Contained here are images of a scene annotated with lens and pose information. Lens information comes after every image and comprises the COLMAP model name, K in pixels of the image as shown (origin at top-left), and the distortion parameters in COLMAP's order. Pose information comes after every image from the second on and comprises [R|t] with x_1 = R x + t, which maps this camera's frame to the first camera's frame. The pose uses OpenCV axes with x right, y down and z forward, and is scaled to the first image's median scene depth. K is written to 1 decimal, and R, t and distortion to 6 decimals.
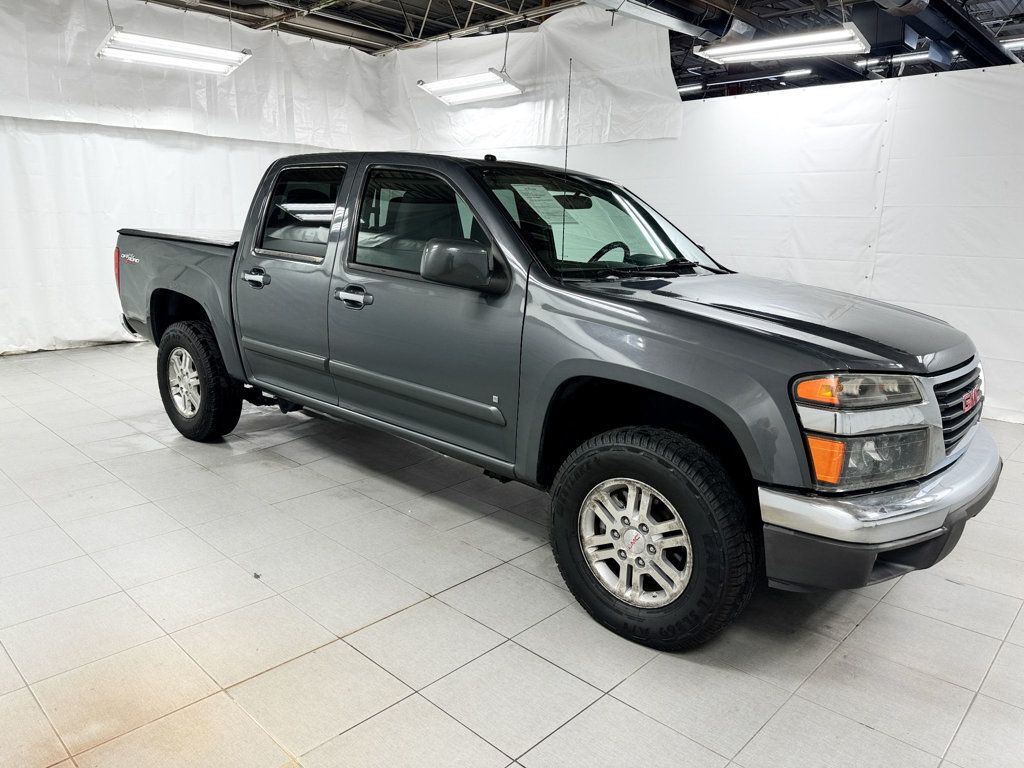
lens RADIAL K [[776.7, 0, 512.0], [0, 776.7, 384.0], [0, 0, 1]] dist [0.037336, -0.030251]
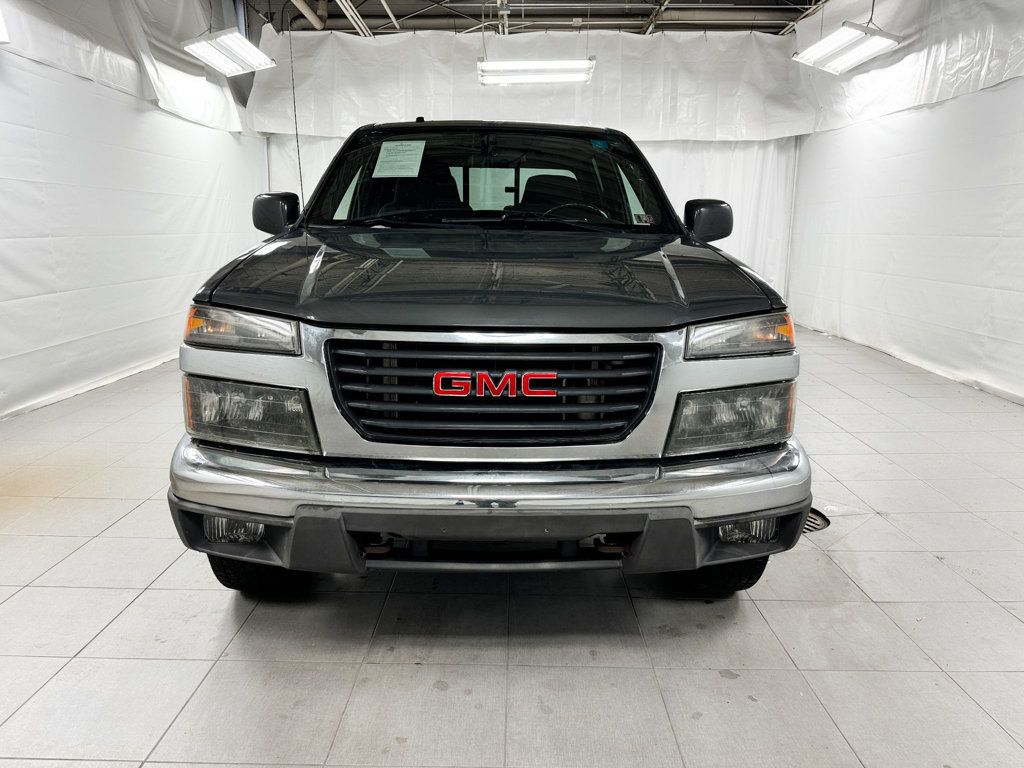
lens RADIAL K [[776.7, 0, 512.0], [0, 776.7, 384.0], [0, 0, 1]] dist [0.037336, -0.030251]
pose [[0.643573, 0.130991, -0.754093, 0.396203], [-0.152402, 0.987449, 0.041461, -0.003676], [0.750059, 0.088242, 0.655458, 0.205420]]
